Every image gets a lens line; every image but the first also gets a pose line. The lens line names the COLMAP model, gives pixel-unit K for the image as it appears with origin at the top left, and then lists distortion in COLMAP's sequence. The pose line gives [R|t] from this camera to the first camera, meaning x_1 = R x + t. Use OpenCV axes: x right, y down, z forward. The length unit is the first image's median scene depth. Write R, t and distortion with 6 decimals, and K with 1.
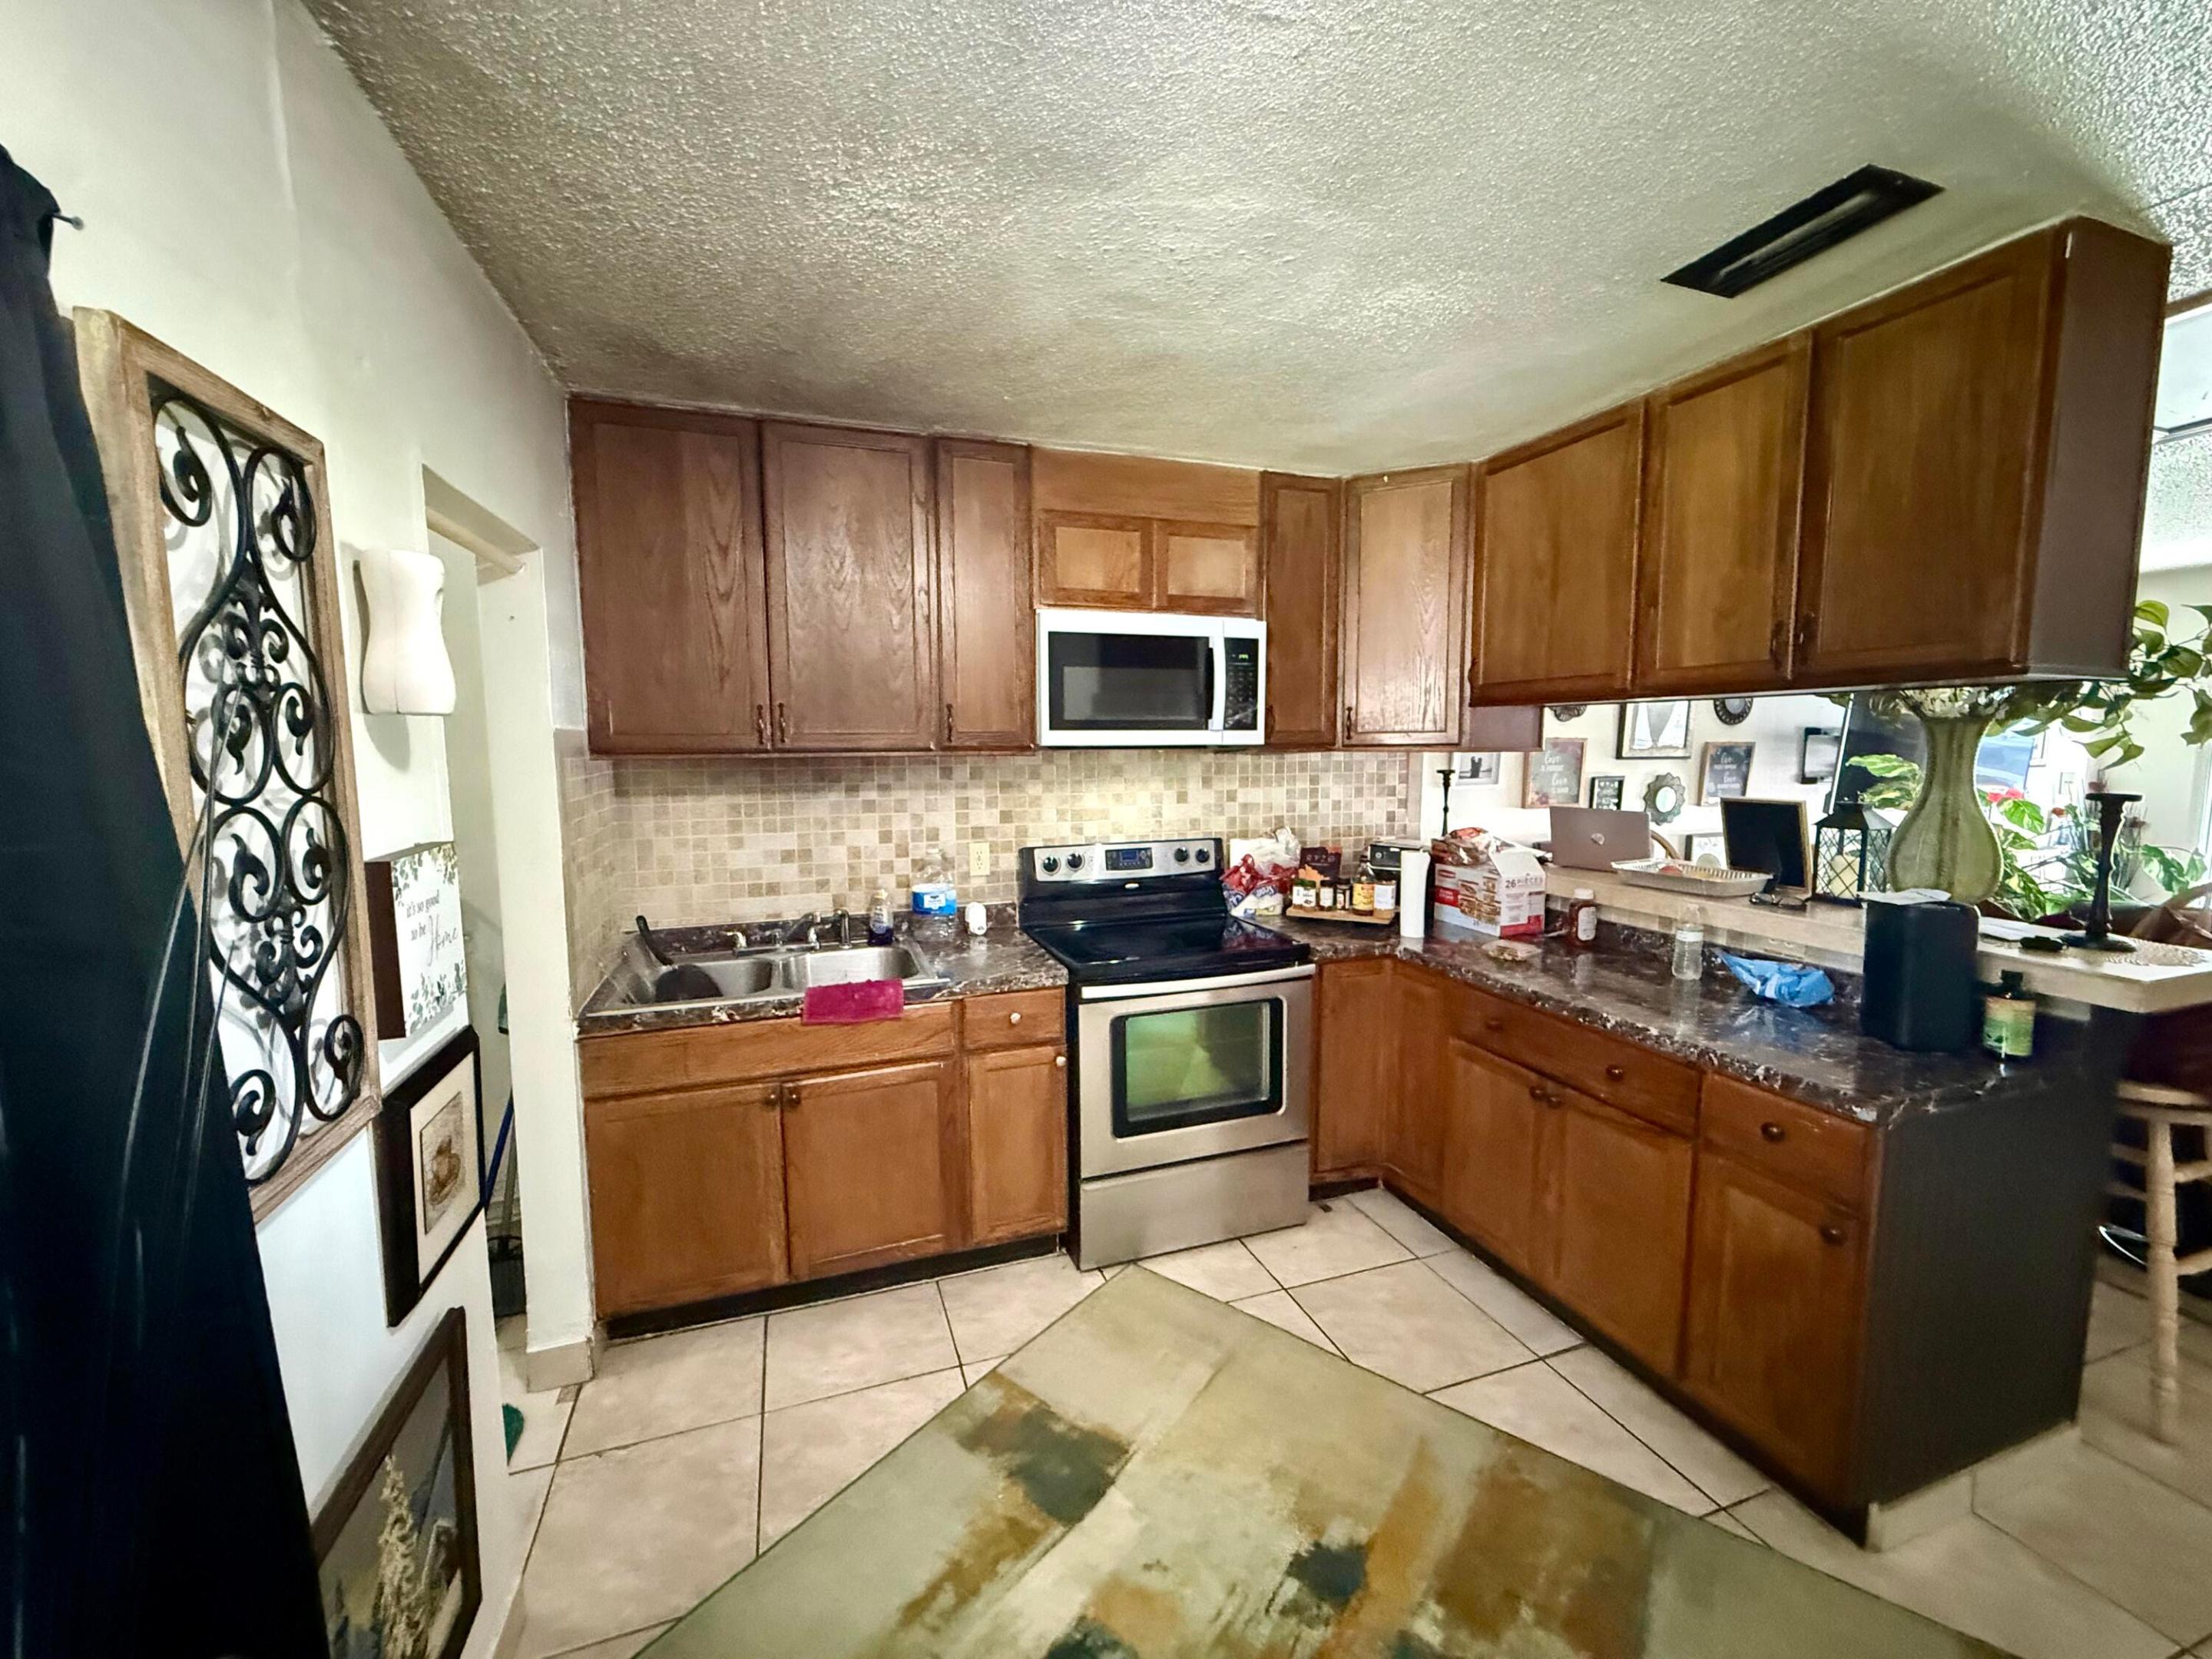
lens RADIAL K [[879.3, 0, 1107.5], [0, 879.3, 817.9], [0, 0, 1]] dist [-0.001576, 0.000010]
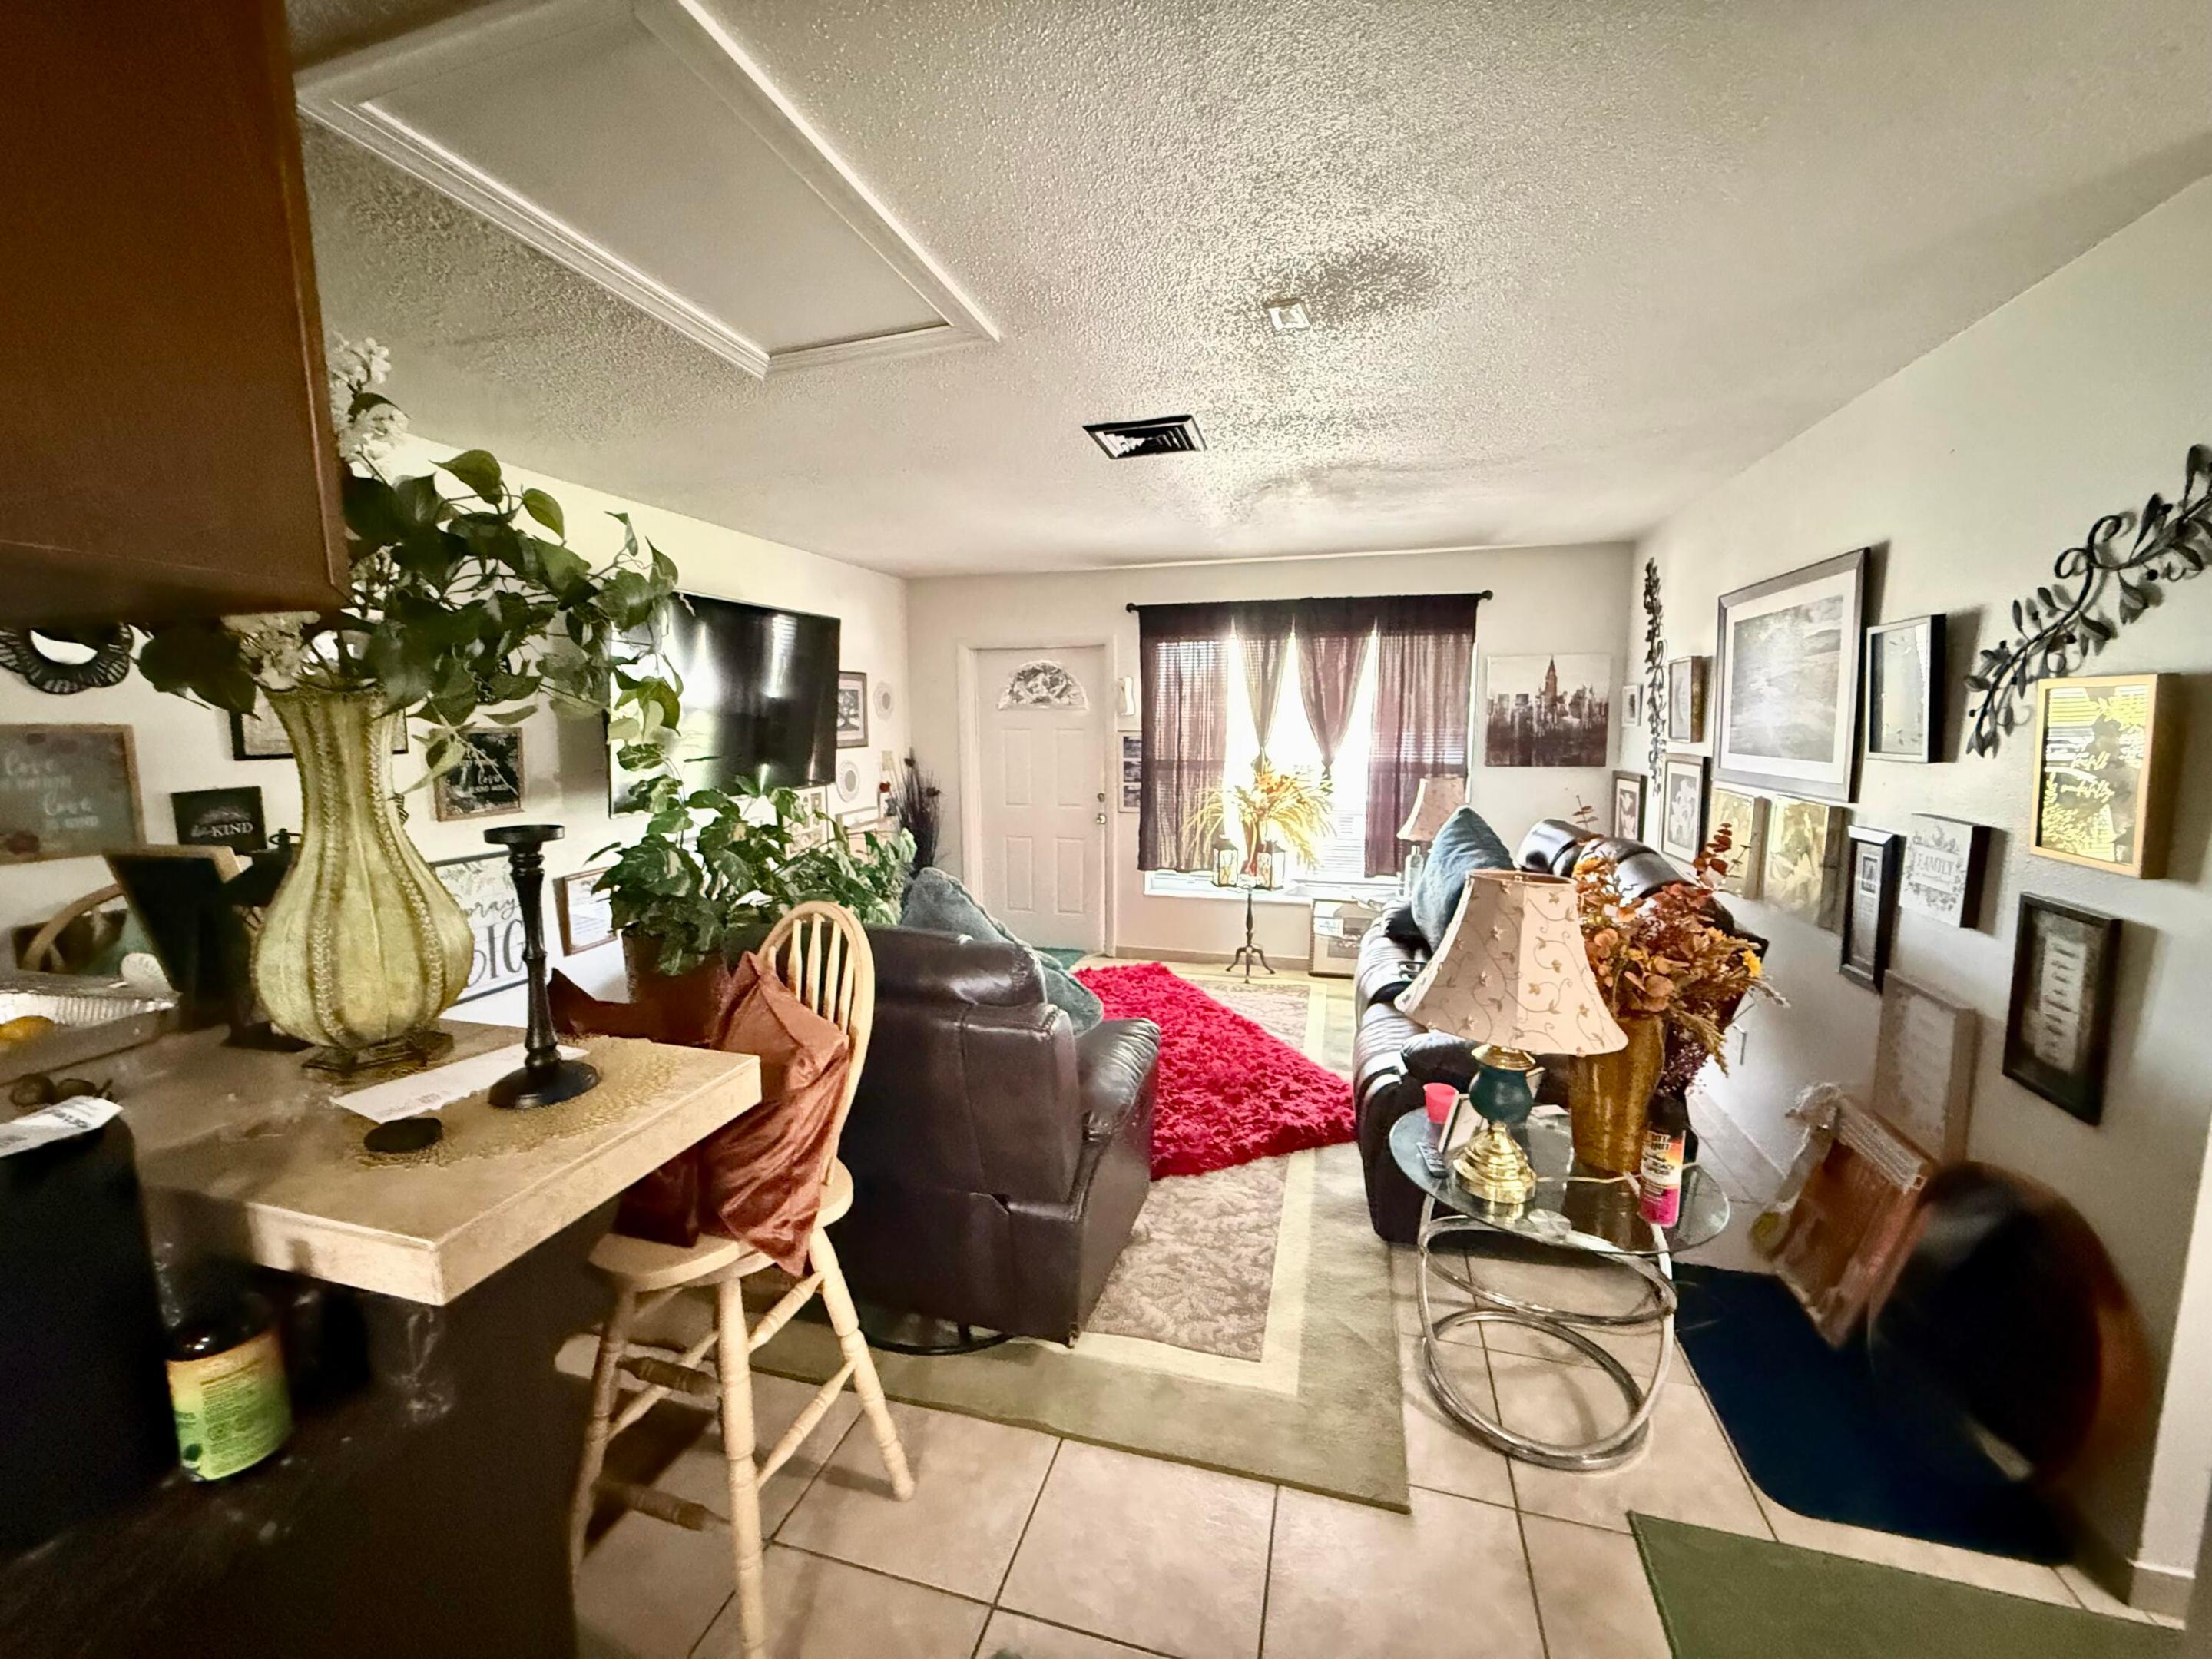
lens RADIAL K [[879.3, 0, 1099.7], [0, 879.3, 822.0], [0, 0, 1]] dist [-0.001576, 0.000010]
pose [[0.586609, -0.120048, 0.800923, 0.851245], [0.089636, 0.992501, 0.083112, -0.040133], [-0.804894, 0.023037, 0.592971, 0.342500]]
